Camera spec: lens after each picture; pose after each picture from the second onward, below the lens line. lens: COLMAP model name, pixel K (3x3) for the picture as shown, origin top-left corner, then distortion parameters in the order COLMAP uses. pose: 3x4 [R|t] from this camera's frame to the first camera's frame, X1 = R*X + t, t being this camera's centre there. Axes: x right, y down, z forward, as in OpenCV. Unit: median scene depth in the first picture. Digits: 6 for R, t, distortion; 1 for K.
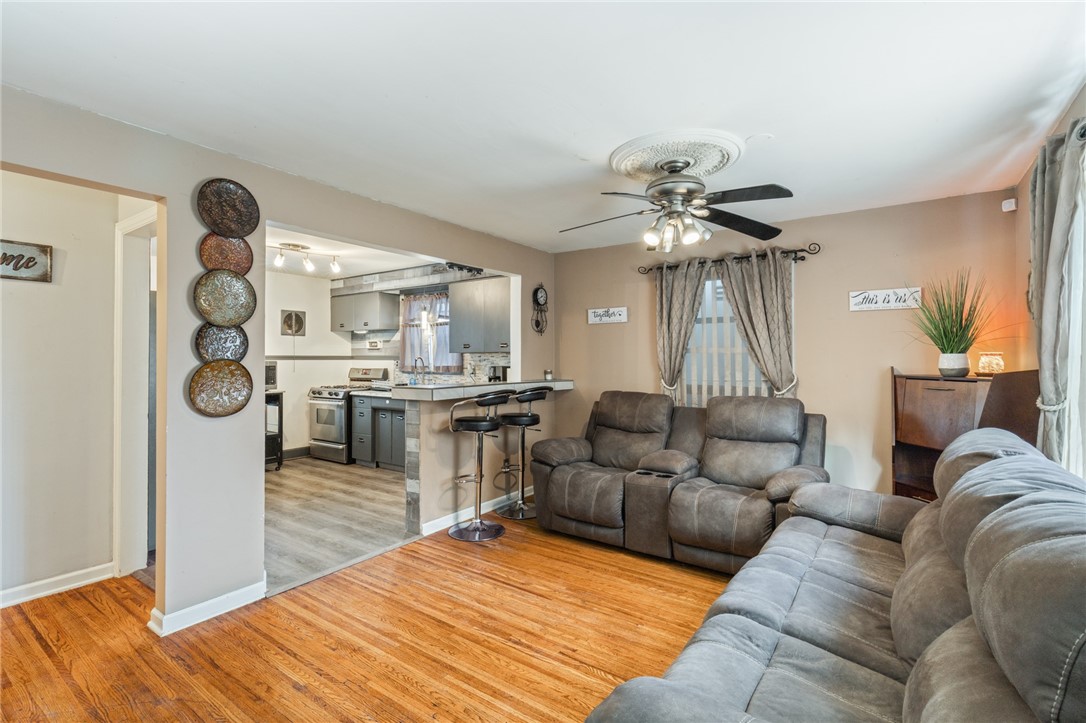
lens RADIAL K [[506.3, 0, 520.9], [0, 506.3, 351.9], [0, 0, 1]] dist [-0.000253, -0.000013]
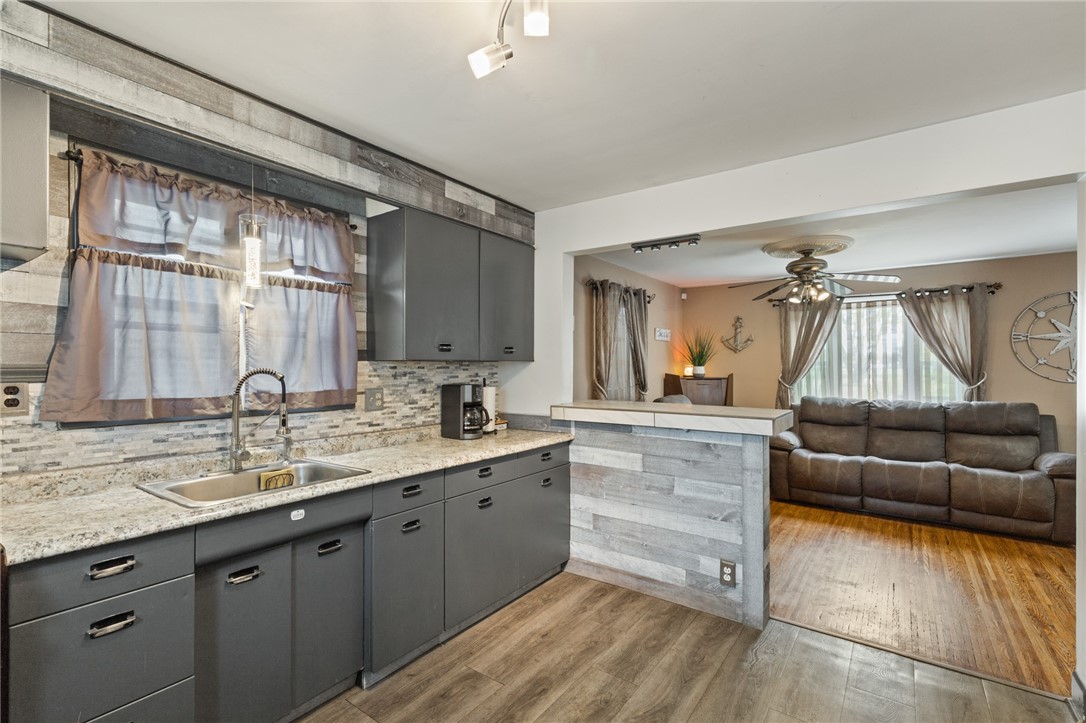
lens RADIAL K [[496.9, 0, 558.2], [0, 496.9, 364.1], [0, 0, 1]] dist [0.003928, 0.000287]
pose [[-0.037663, 0.005287, 0.999276, -0.893639], [-0.010544, 0.999928, -0.005687, 0.010306], [-0.999235, -0.010751, -0.037605, 1.328287]]
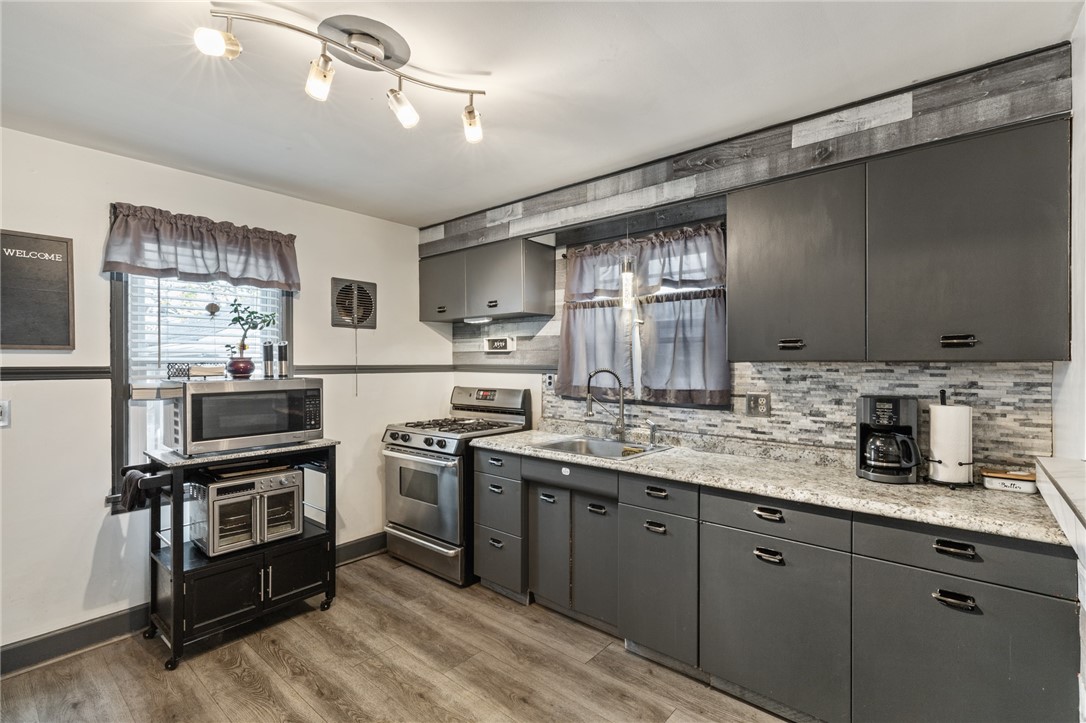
lens RADIAL K [[486.4, 0, 527.1], [0, 486.4, 364.7], [0, 0, 1]] dist [0.010410, -0.000383]
pose [[0.997718, 0.004997, -0.067328, -0.418890], [-0.004099, 0.999901, 0.013455, 0.000074], [0.067389, -0.013149, 0.997640, 0.894926]]
